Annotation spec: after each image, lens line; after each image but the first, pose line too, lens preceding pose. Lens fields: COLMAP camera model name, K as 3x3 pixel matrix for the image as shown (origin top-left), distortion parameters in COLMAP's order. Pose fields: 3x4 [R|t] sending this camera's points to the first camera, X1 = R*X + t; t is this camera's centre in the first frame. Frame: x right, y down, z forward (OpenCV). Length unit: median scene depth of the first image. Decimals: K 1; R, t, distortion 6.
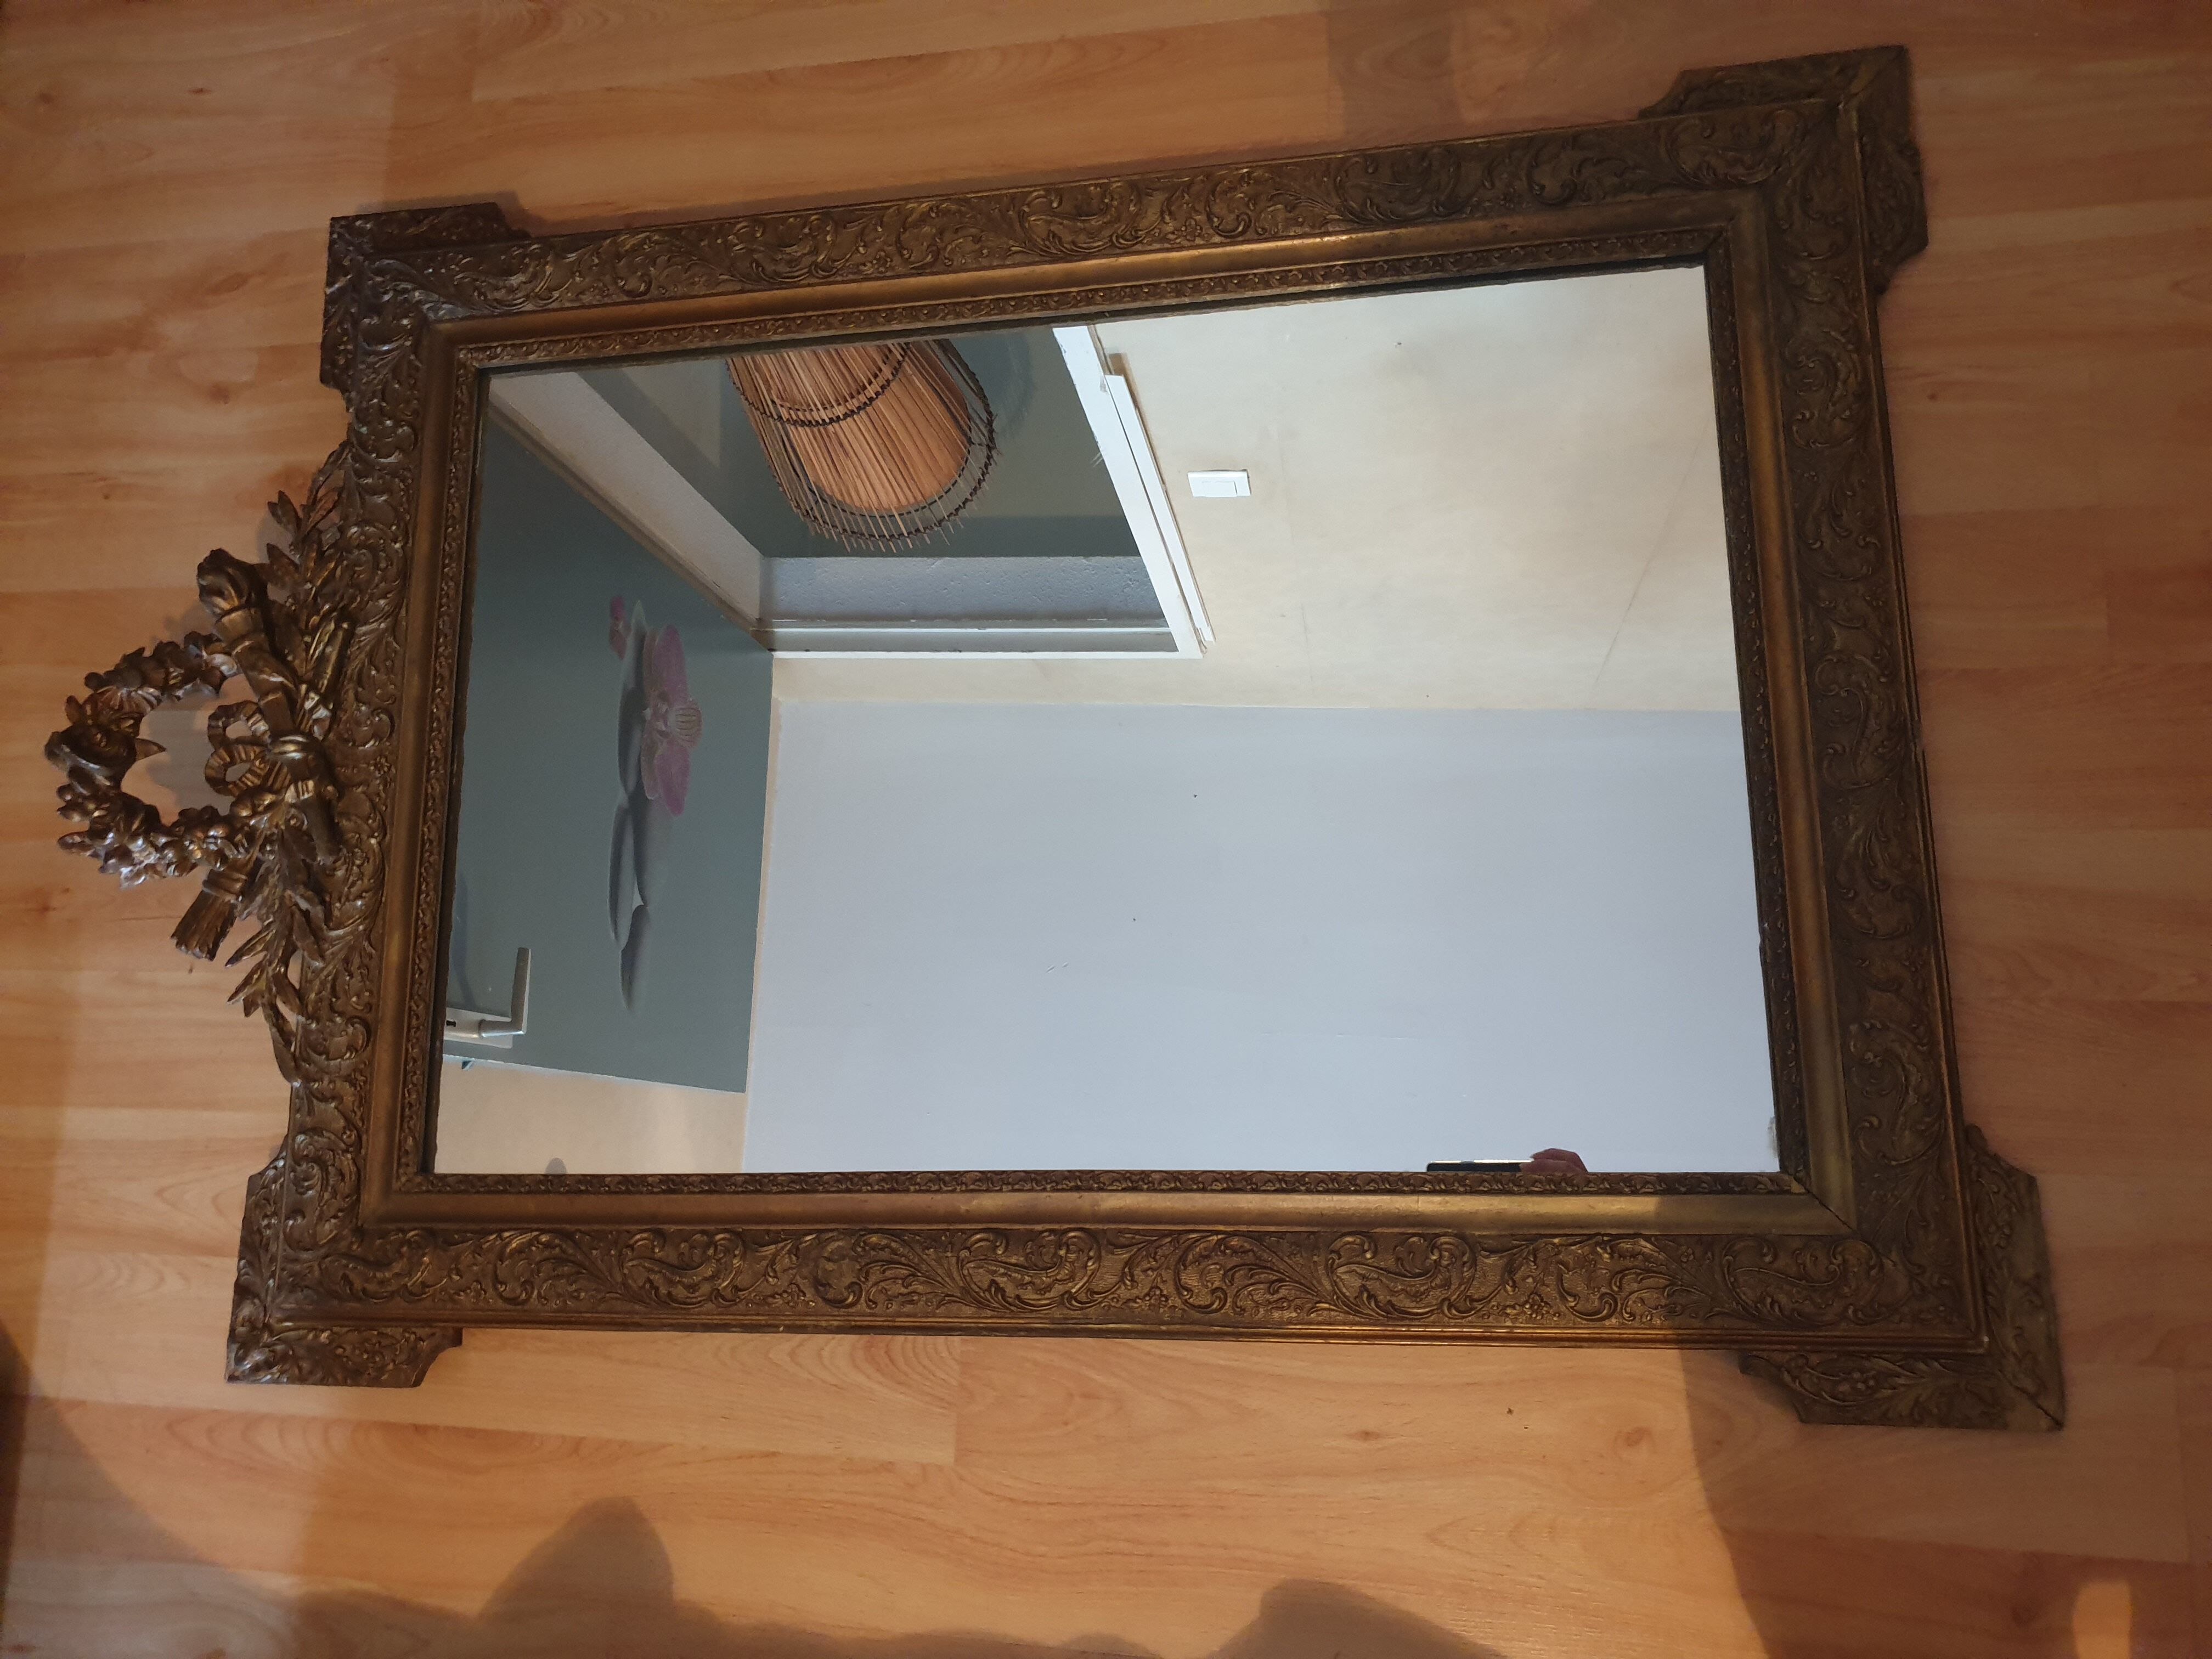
lens RADIAL K [[1730.9, 0, 1105.4], [0, 1730.9, 813.3], [0, 0, 1]] dist [0.003617, -0.000176]
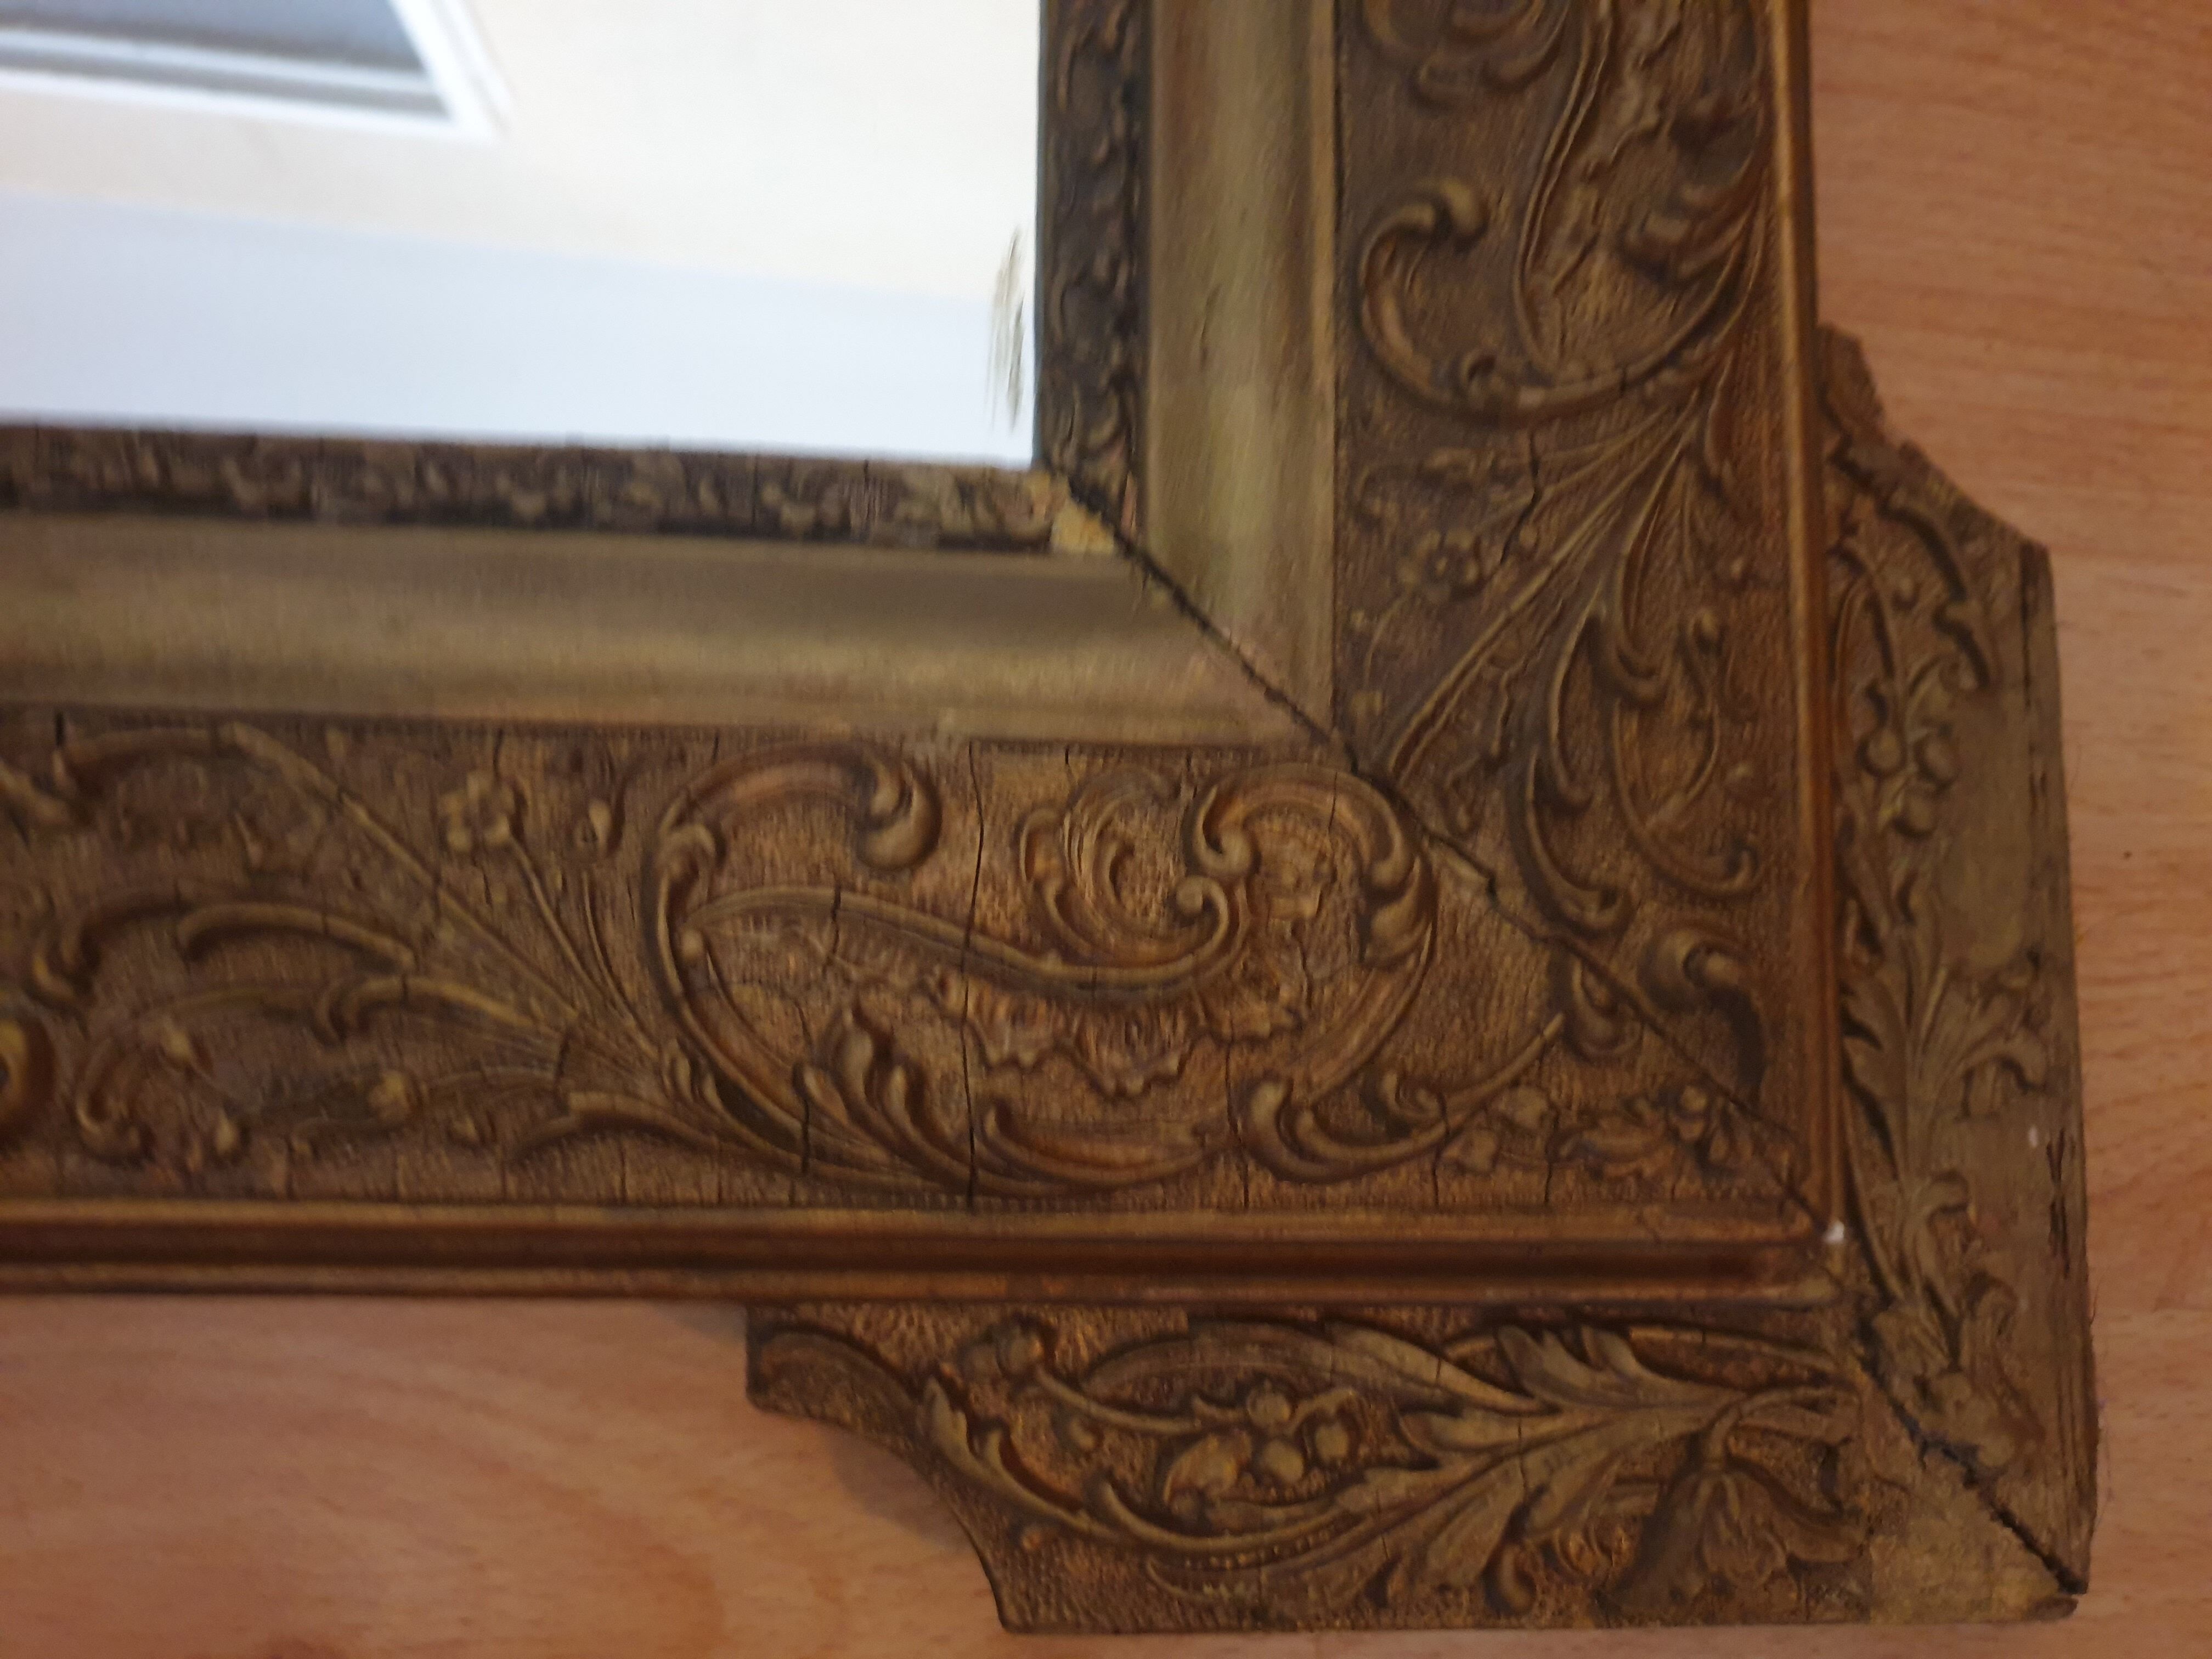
lens RADIAL K [[1730.9, 0, 1105.4], [0, 1730.9, 813.3], [0, 0, 1]] dist [0.003617, -0.000176]
pose [[0.961816, 0.039117, 0.270888, 0.355093], [-0.074757, 0.989646, 0.122526, 0.228862], [-0.263291, -0.138098, 0.954781, 0.814243]]
